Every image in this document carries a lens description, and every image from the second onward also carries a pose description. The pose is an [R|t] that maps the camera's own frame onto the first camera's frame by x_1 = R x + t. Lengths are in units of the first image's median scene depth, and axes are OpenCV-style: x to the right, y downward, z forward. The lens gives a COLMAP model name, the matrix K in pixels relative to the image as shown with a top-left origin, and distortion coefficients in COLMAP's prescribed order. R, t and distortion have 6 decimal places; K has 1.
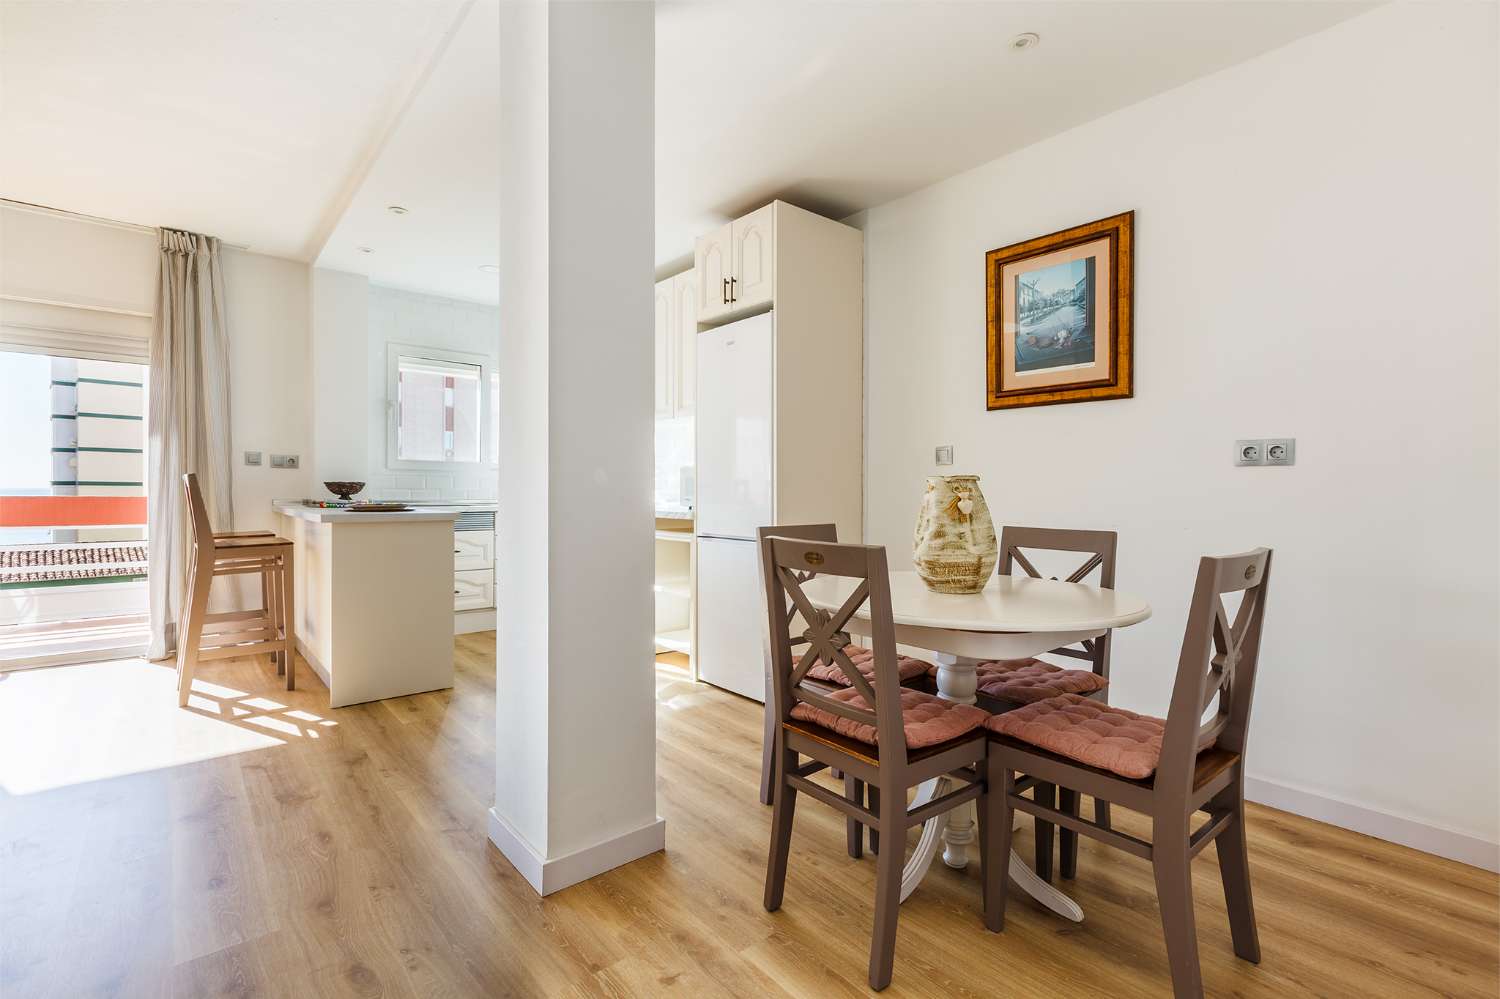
lens RADIAL K [[683.4, 0, 746.2], [0, 683.4, 485.7], [0, 0, 1]] dist [0.003029, -0.000237]
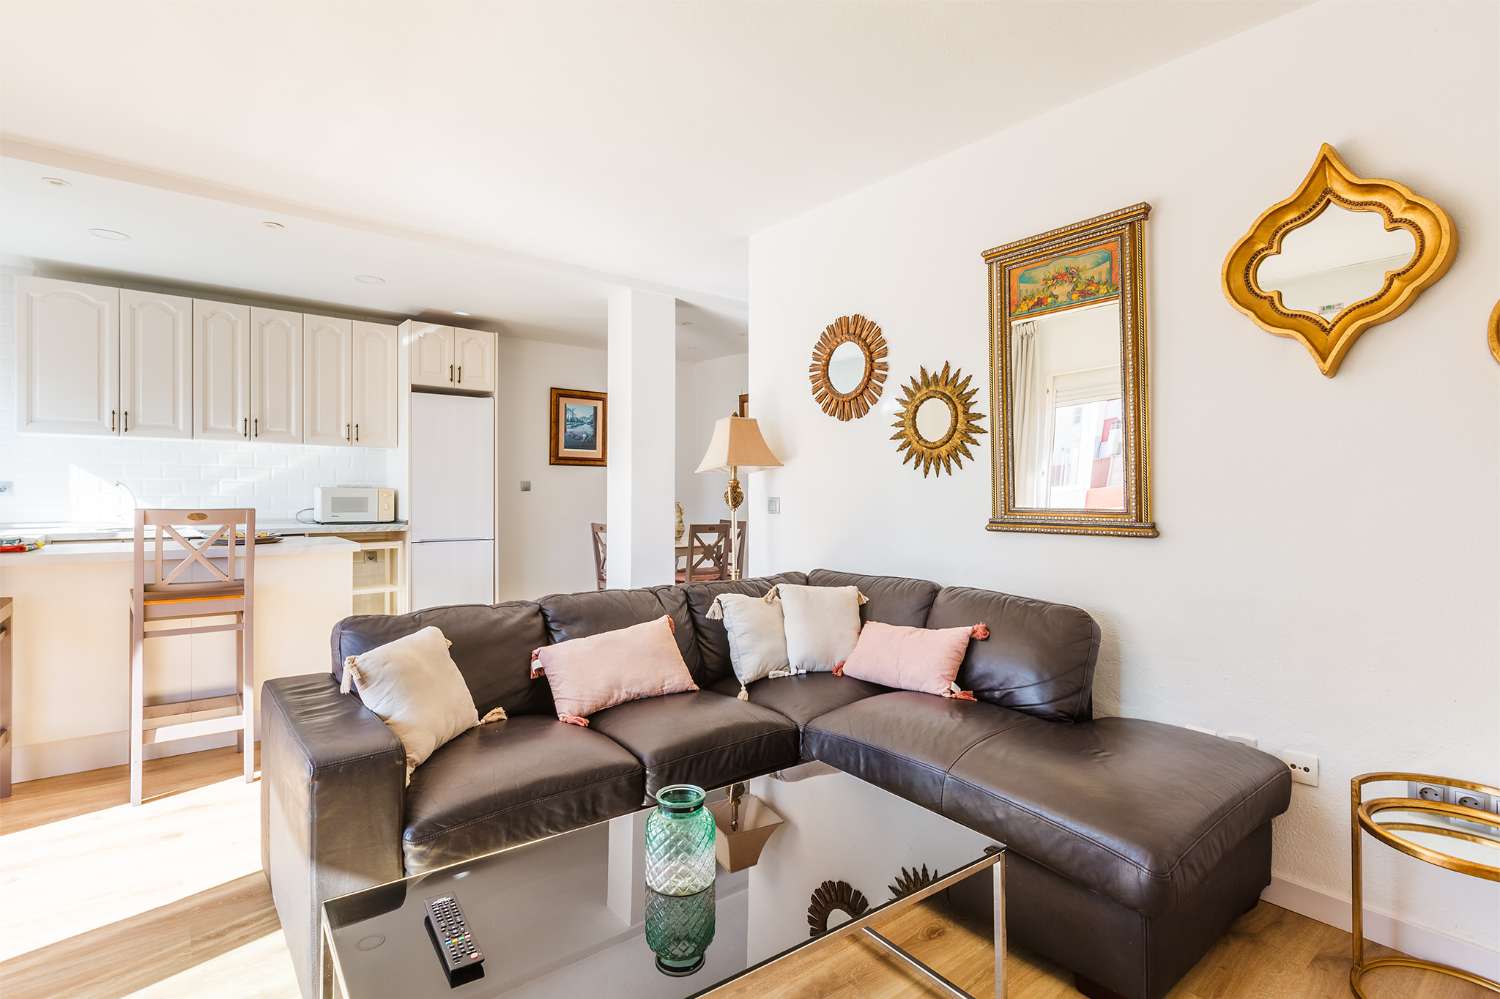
lens RADIAL K [[725.3, 0, 745.1], [0, 725.3, 501.0], [0, 0, 1]] dist [-0.002490, -0.001486]
pose [[0.016913, -0.020883, 0.999639, -1.831325], [-0.014765, 0.999668, 0.021134, -0.059326], [-0.999748, -0.015117, 0.016599, 0.393667]]
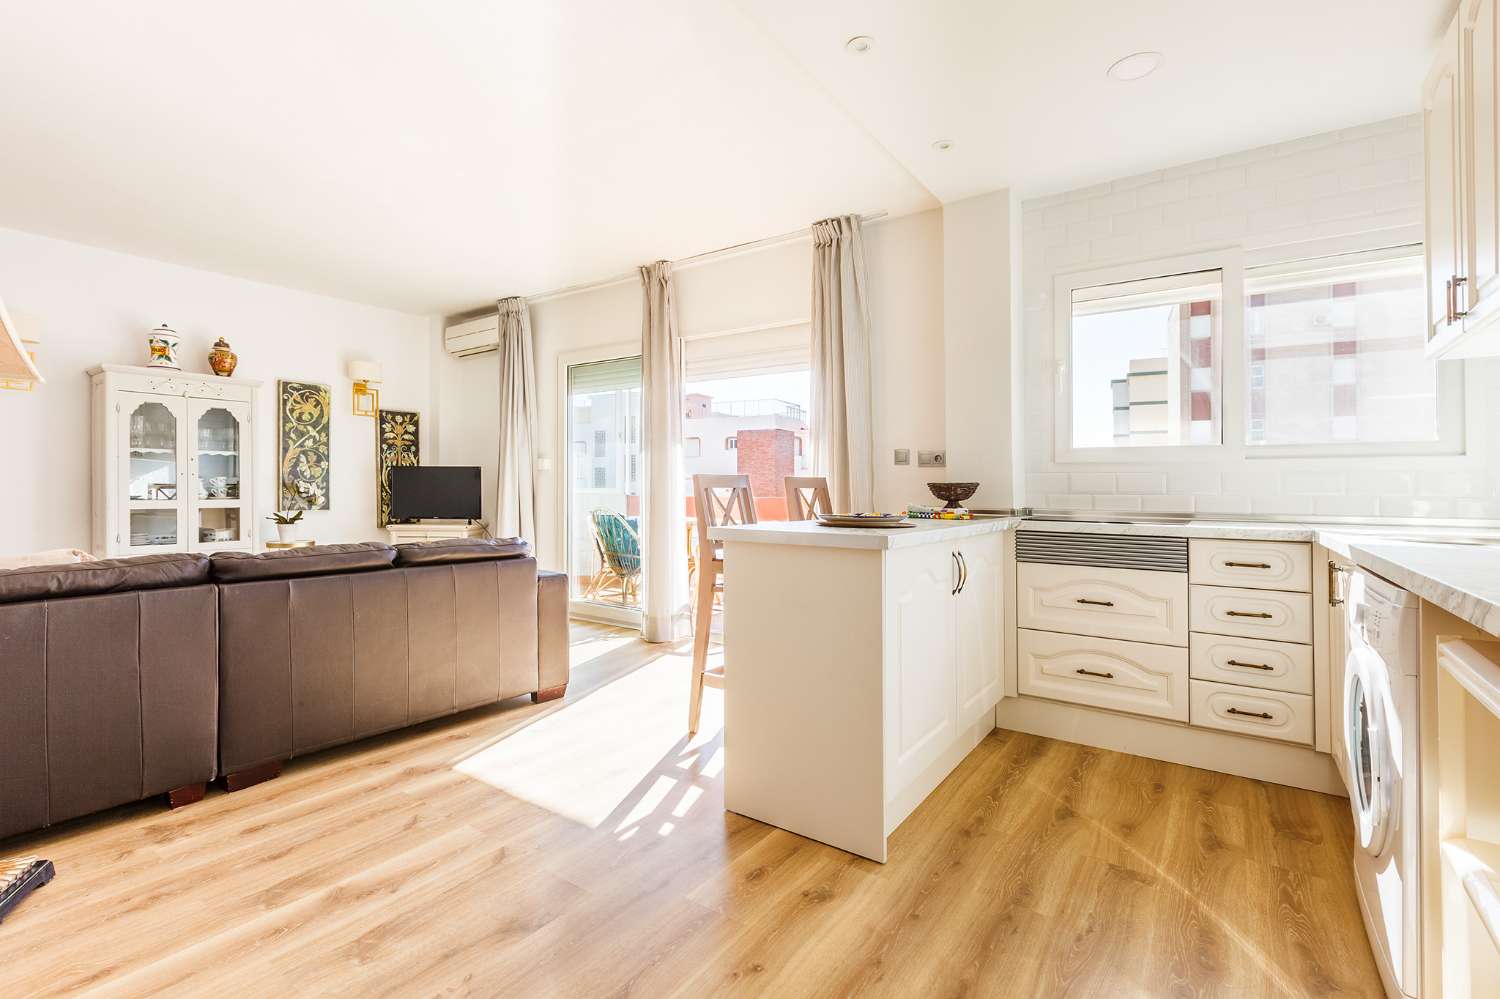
lens RADIAL K [[683.4, 0, 753.5], [0, 683.4, 484.7], [0, 0, 1]] dist [0.003029, -0.000237]
pose [[0.262741, -0.009473, -0.964820, 0.078590], [0.001209, 0.999954, -0.009489, 0.005036], [0.964866, 0.001327, 0.262740, 0.896991]]
